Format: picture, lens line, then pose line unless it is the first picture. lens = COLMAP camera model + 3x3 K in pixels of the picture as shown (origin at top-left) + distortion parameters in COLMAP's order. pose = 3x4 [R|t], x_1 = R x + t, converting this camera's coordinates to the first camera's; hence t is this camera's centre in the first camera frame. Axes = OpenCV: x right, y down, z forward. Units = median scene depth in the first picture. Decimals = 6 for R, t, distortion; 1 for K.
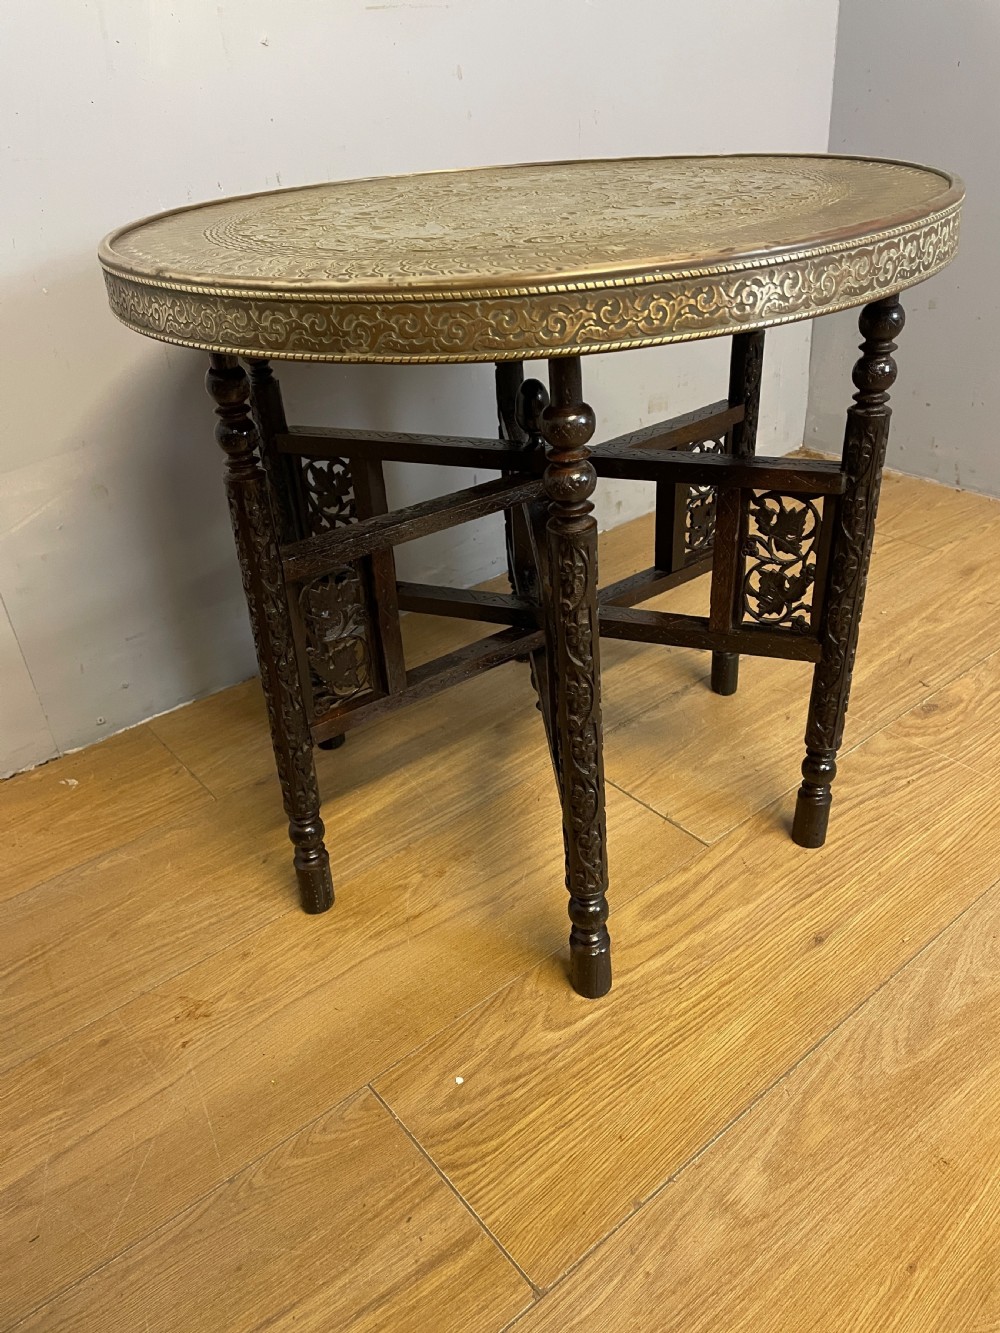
lens RADIAL K [[1014.1, 0, 514.5], [0, 1014.1, 657.3], [0, 0, 1]] dist [0.090133, -0.116576]
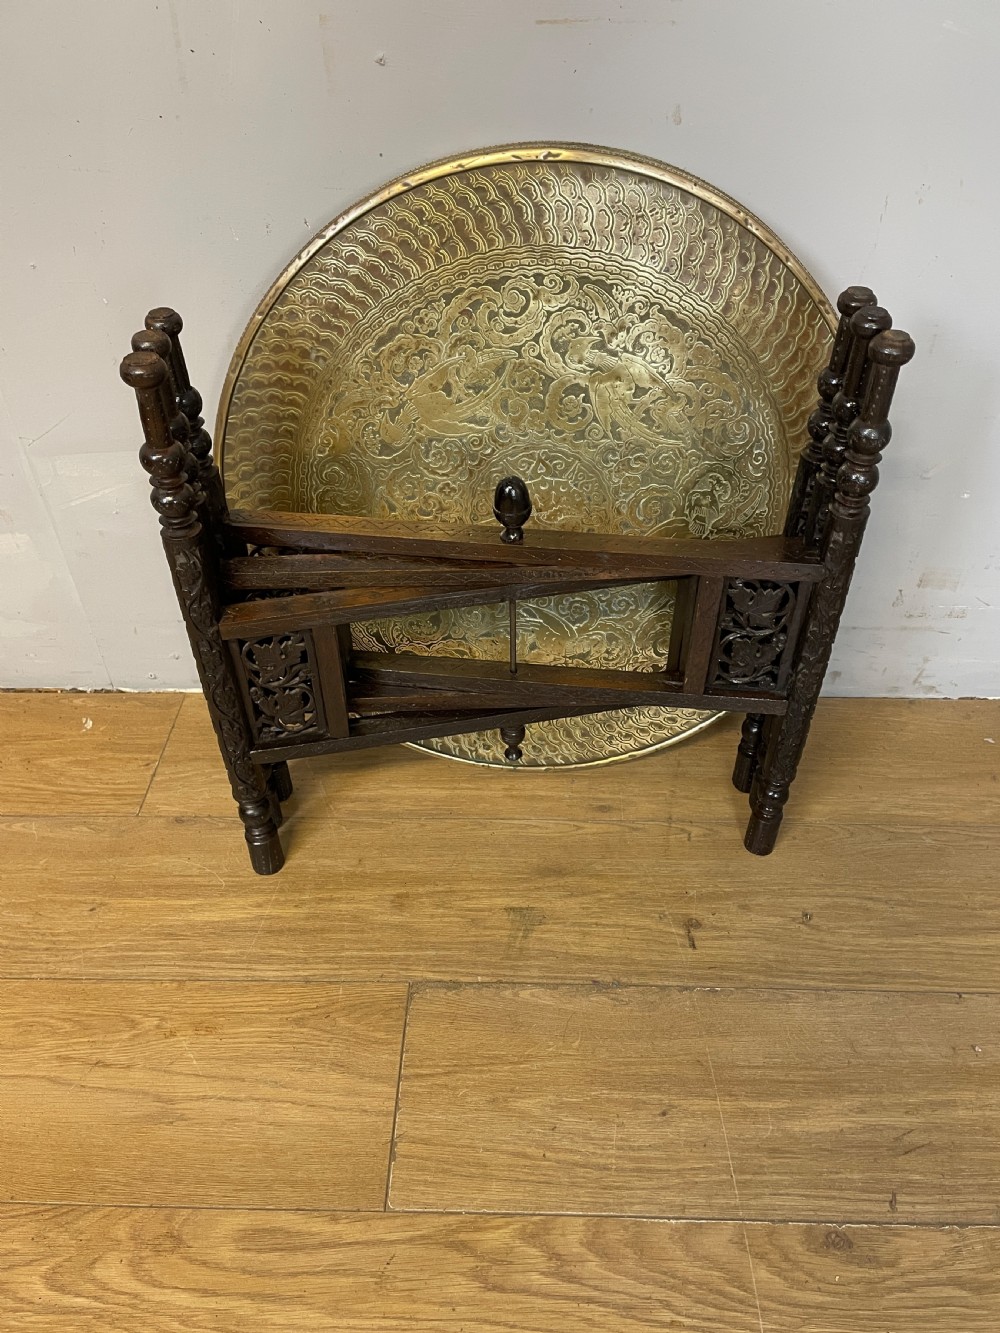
lens RADIAL K [[1014.1, 0, 500.0], [0, 1014.1, 672.0], [0, 0, 1]] dist [0.090133, -0.116576]
pose [[0.754261, 0.467015, -0.461506, 0.544784], [-0.363380, 0.882357, 0.299002, -0.593968], [0.546851, -0.057823, 0.835231, 0.471820]]
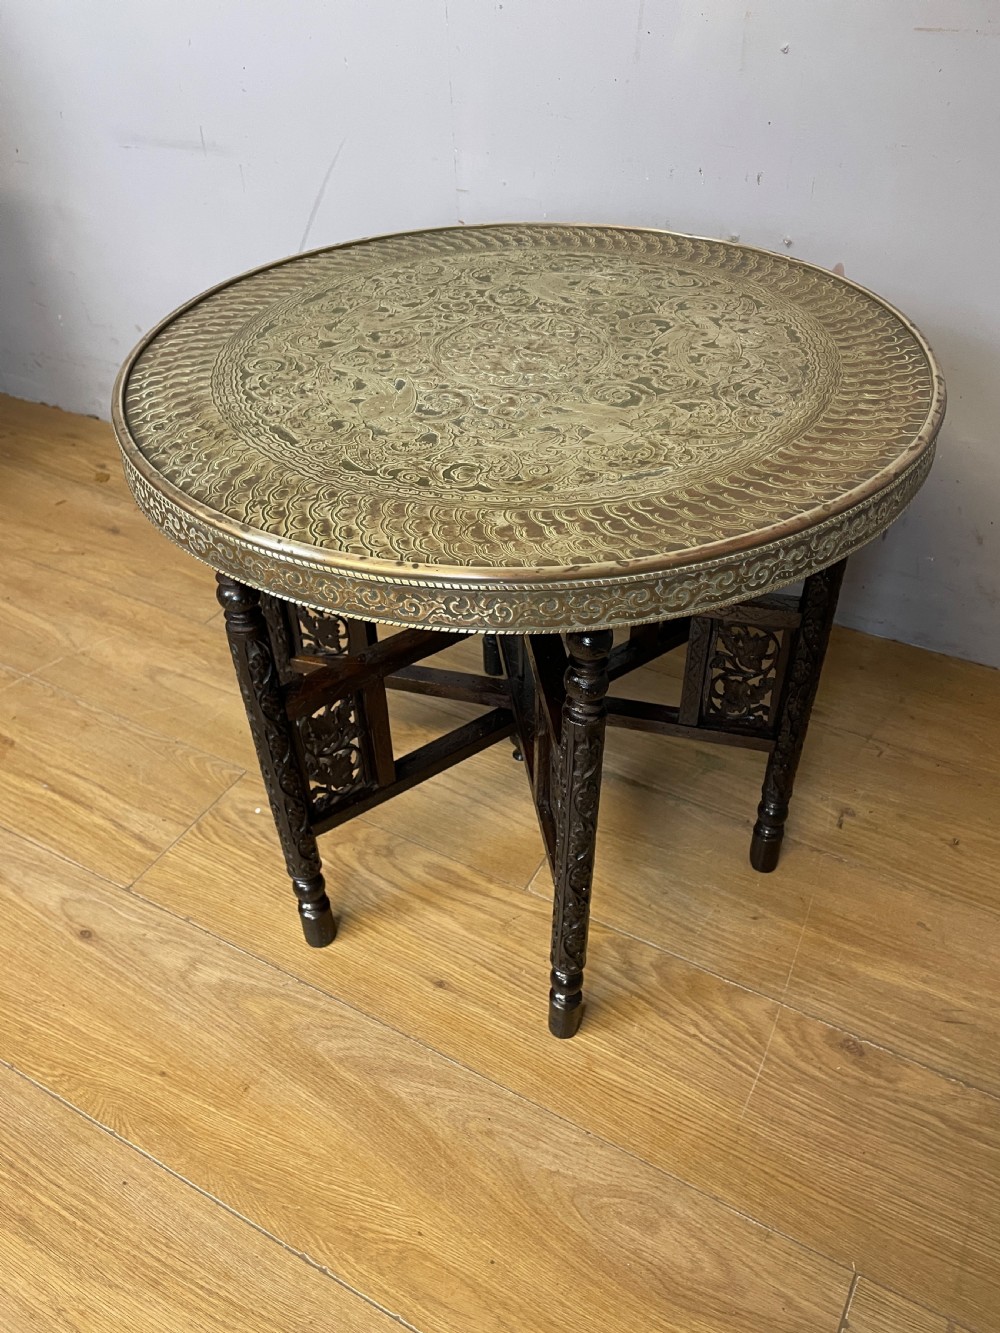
lens RADIAL K [[1014.1, 0, 478.4], [0, 1014.1, 664.9], [0, 0, 1]] dist [0.090133, -0.116576]
pose [[0.359002, 0.641610, -0.677831, 0.960915], [-0.460839, 0.753397, 0.469063, -0.629701], [0.811631, 0.143976, 0.566150, 0.350179]]
